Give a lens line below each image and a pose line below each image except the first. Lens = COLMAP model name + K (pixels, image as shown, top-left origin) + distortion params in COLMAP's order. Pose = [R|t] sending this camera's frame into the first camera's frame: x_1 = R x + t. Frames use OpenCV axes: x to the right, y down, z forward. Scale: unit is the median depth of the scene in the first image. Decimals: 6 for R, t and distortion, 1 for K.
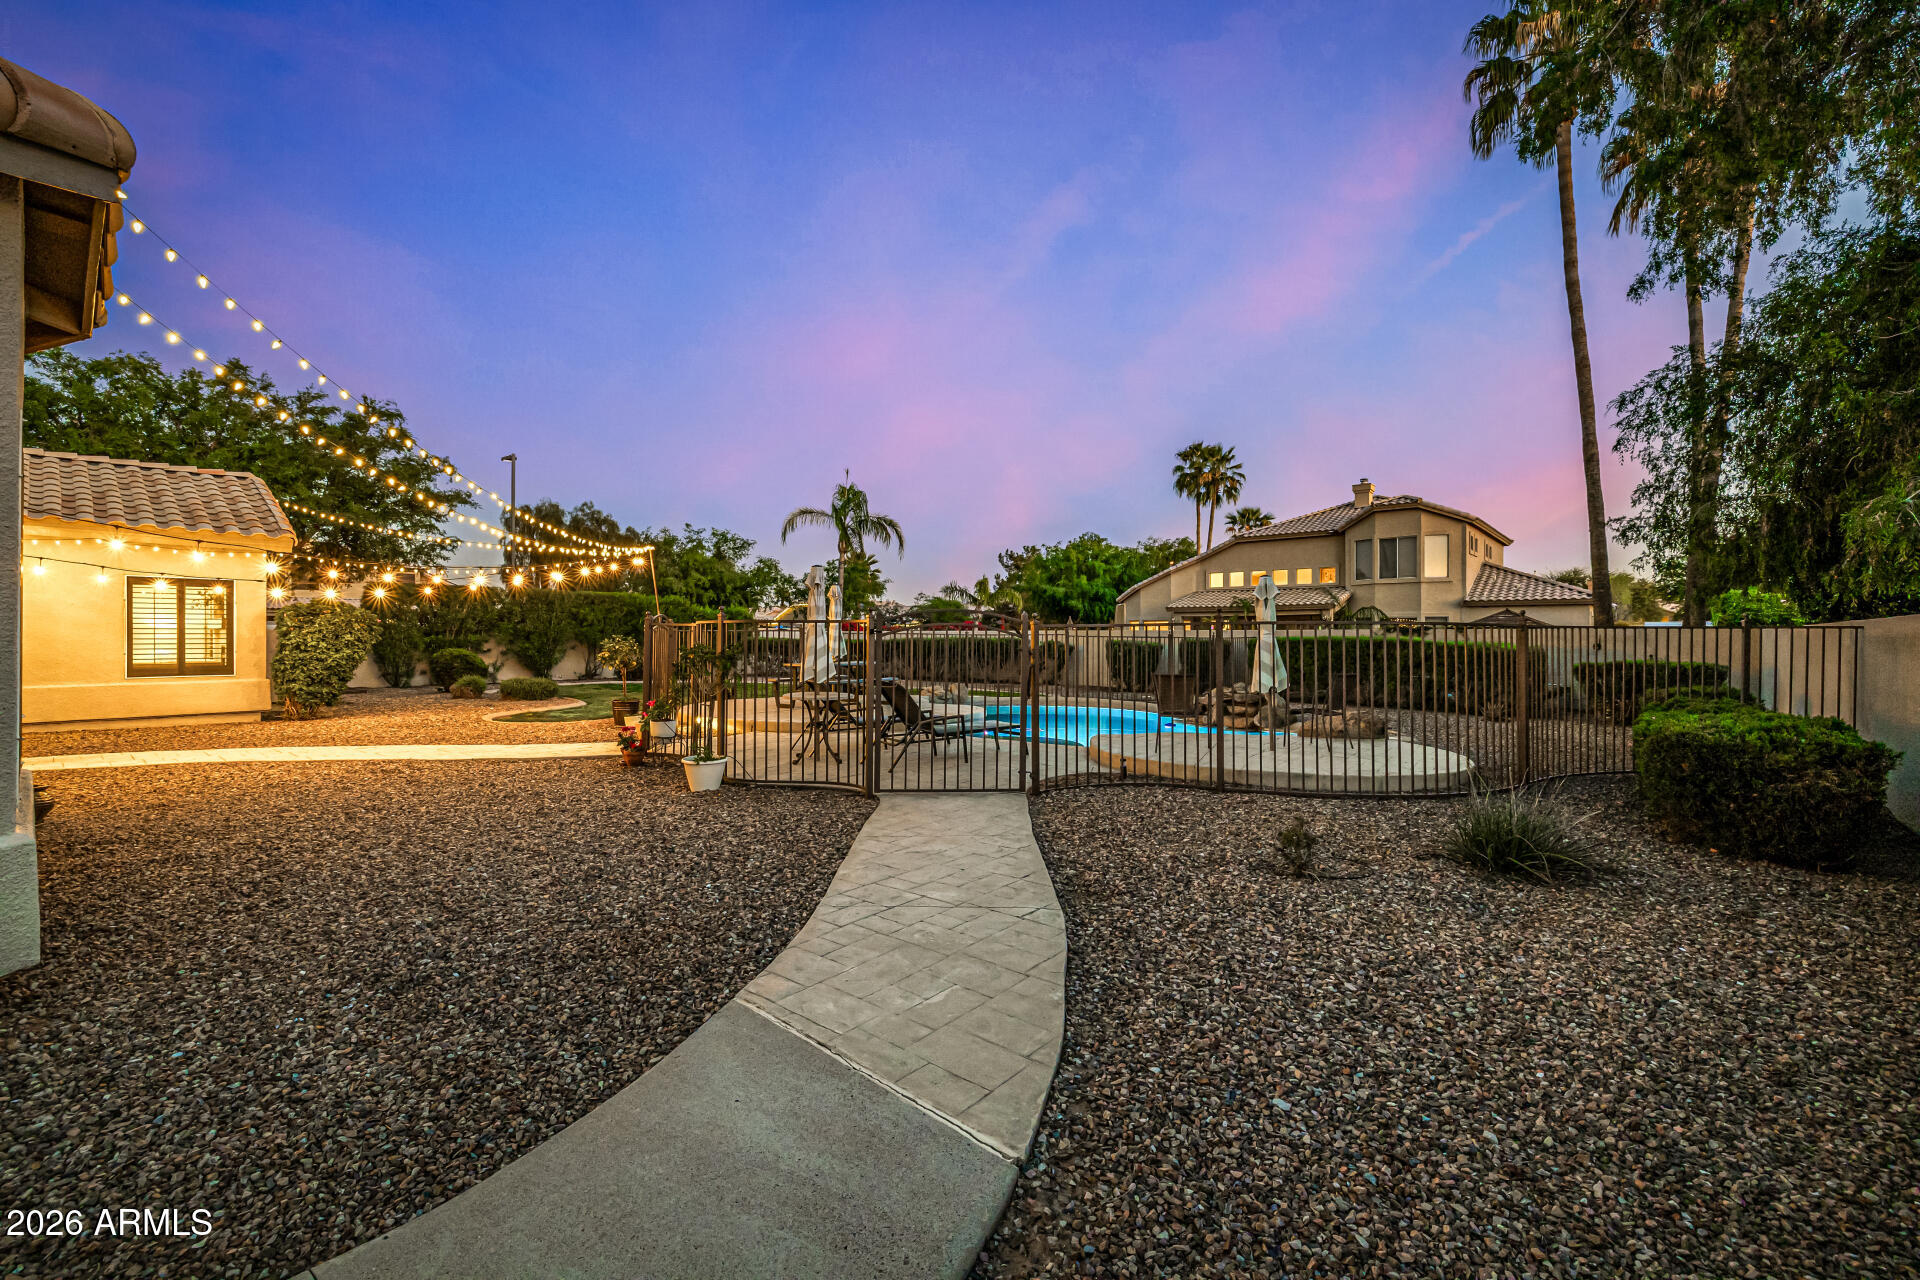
lens RADIAL K [[812.2, 0, 960.0], [0, 812.2, 640.0], [0, 0, 1]] dist [0.002008, 0.000229]
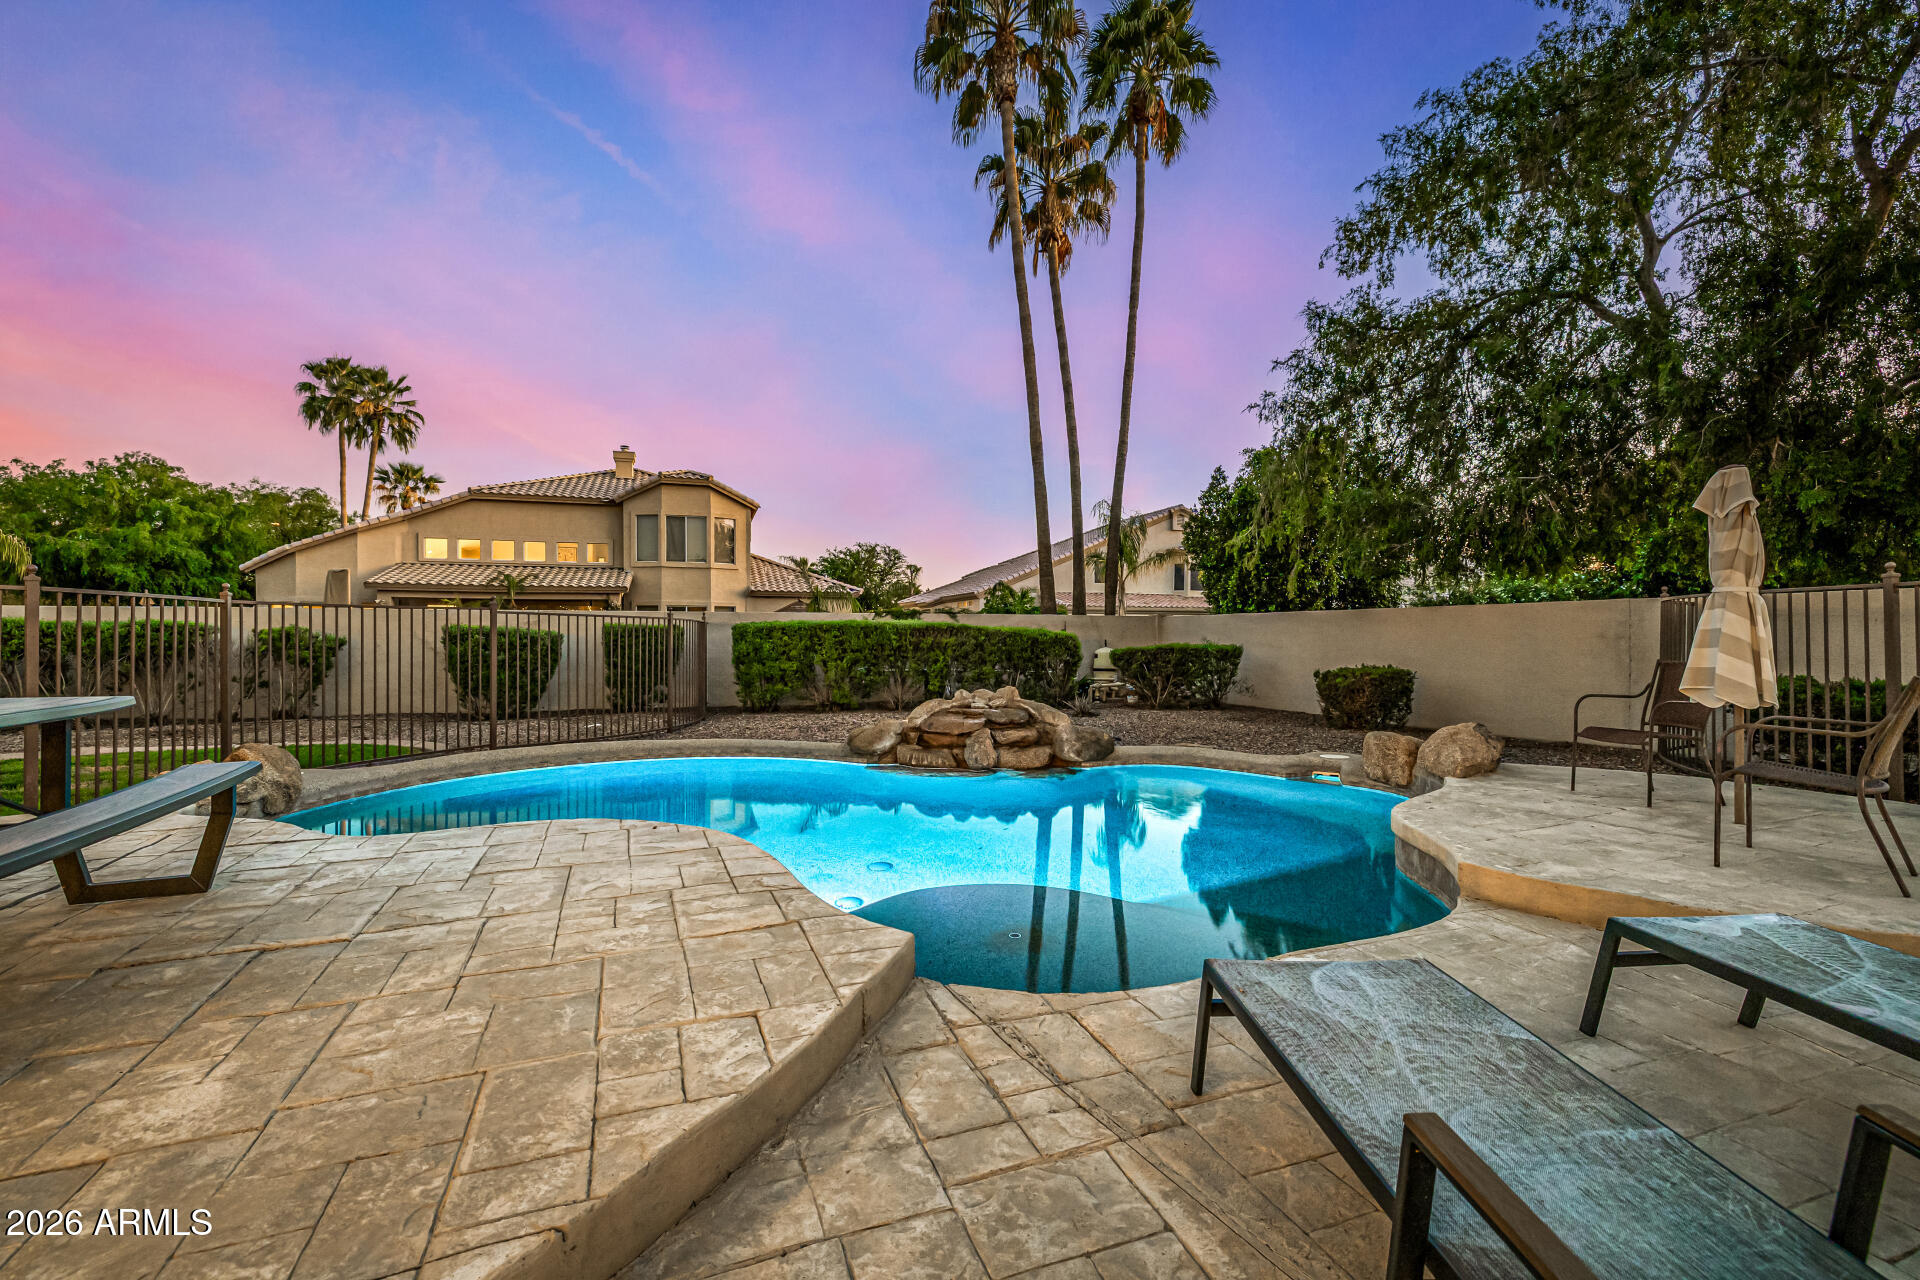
lens RADIAL K [[812.2, 0, 960.0], [0, 812.2, 640.0], [0, 0, 1]] dist [0.002008, 0.000229]
pose [[0.518194, -0.006894, 0.855235, -0.044516], [0.001688, 0.999974, 0.007037, 0.002132], [-0.855261, -0.002203, 0.518192, 0.185463]]
